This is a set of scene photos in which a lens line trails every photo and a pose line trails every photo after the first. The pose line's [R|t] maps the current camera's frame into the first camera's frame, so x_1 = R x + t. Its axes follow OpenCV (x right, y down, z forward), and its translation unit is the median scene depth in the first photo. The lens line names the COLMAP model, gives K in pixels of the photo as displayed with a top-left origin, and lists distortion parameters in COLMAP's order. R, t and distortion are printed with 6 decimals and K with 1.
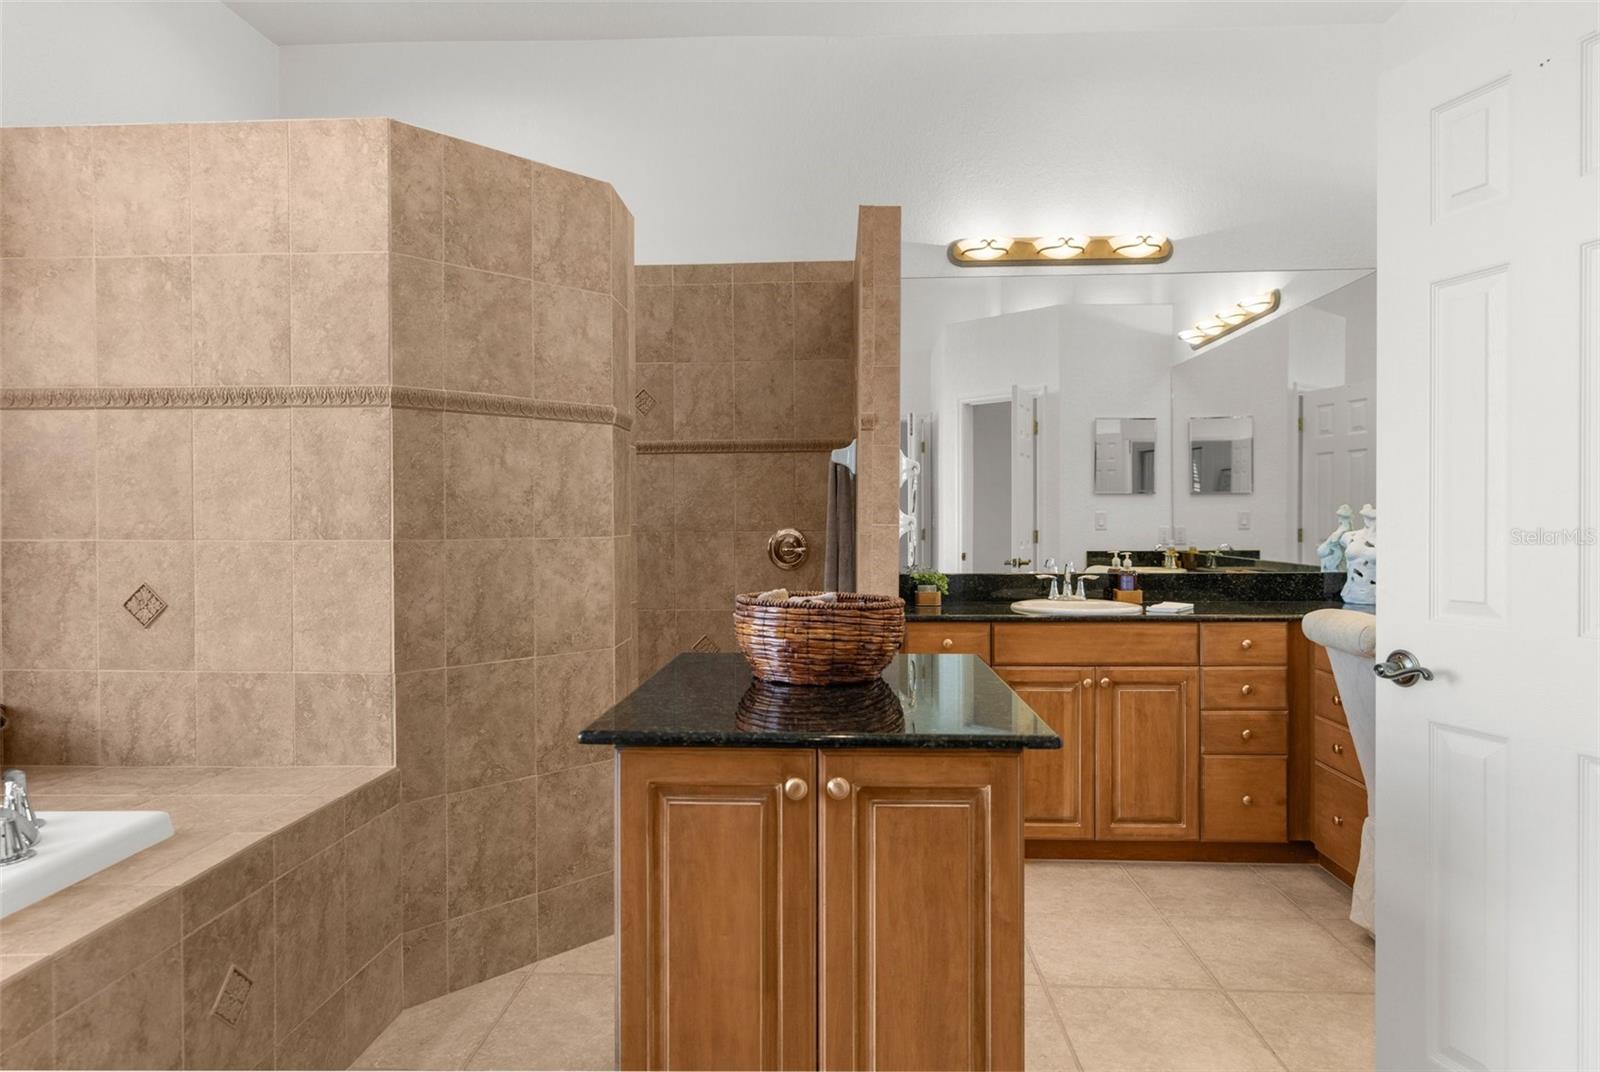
lens RADIAL K [[942.6, 0, 799.6], [0, 942.6, 531.8], [0, 0, 1]] dist [-0.002354, 0.001490]
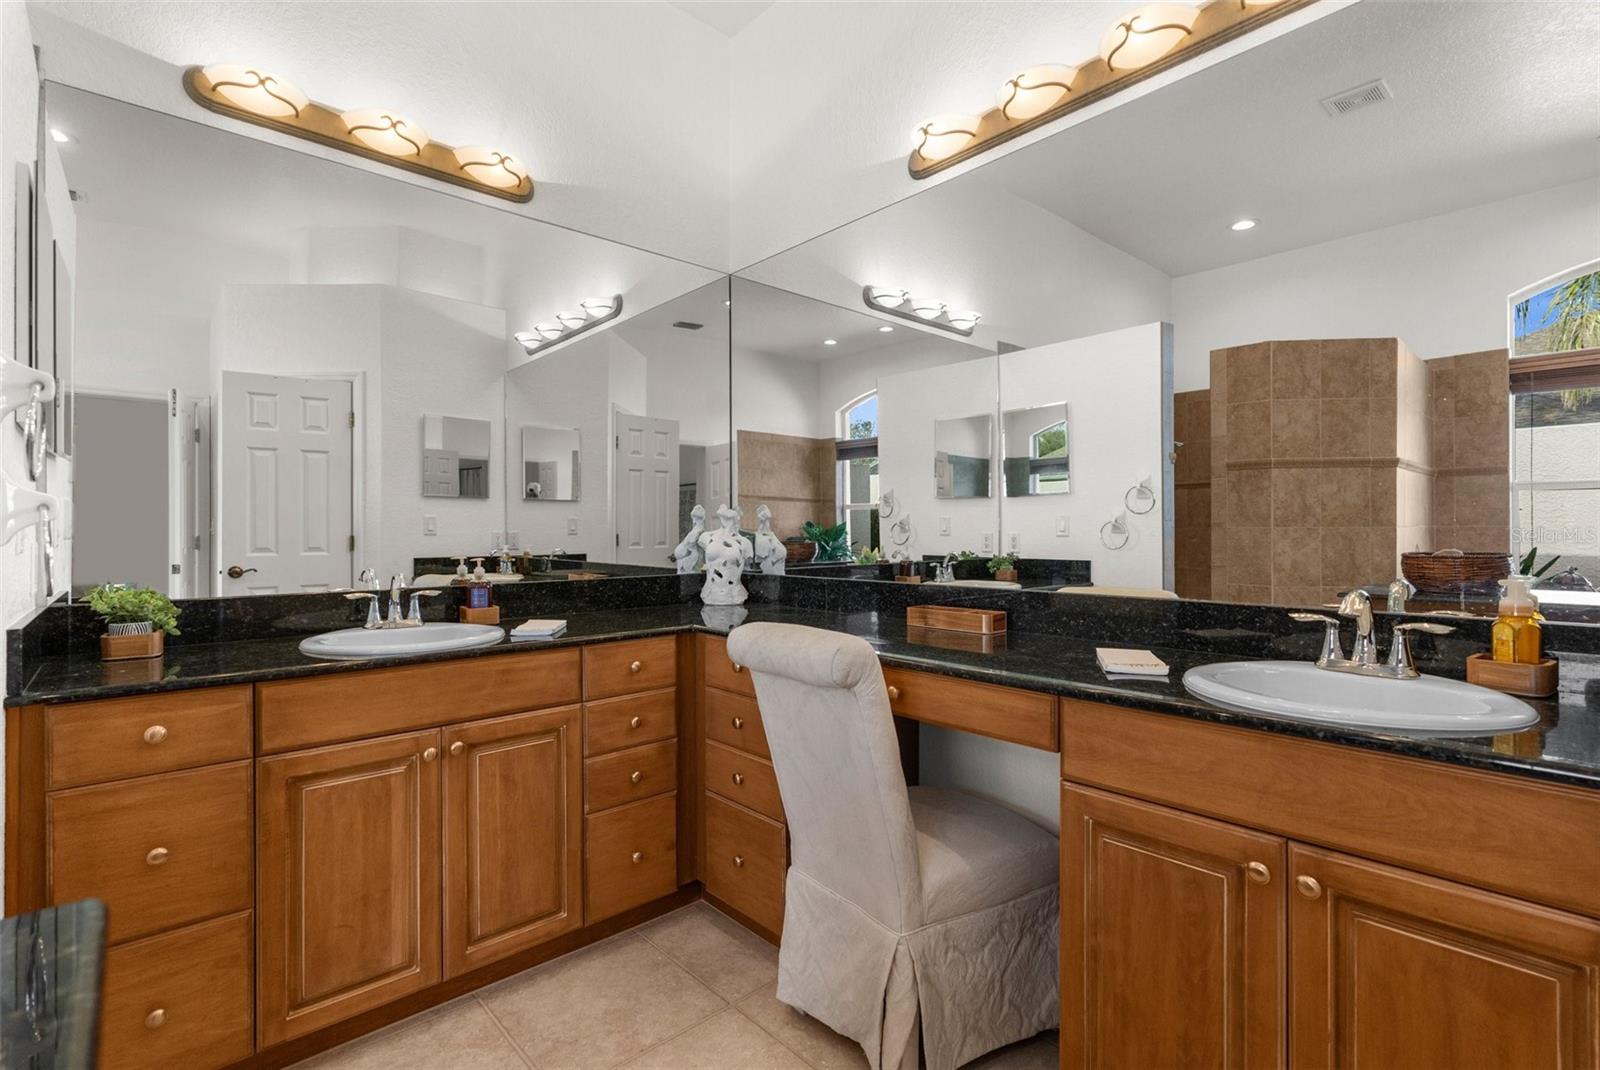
lens RADIAL K [[732.2, 0, 795.7], [0, 732.2, 532.5], [0, 0, 1]] dist [-0.014222, 0.005206]
pose [[0.706607, 0.001427, 0.707605, 0.115725], [0.007959, 0.999919, -0.009964, 0.009591], [-0.707561, 0.012672, 0.706538, 0.423231]]
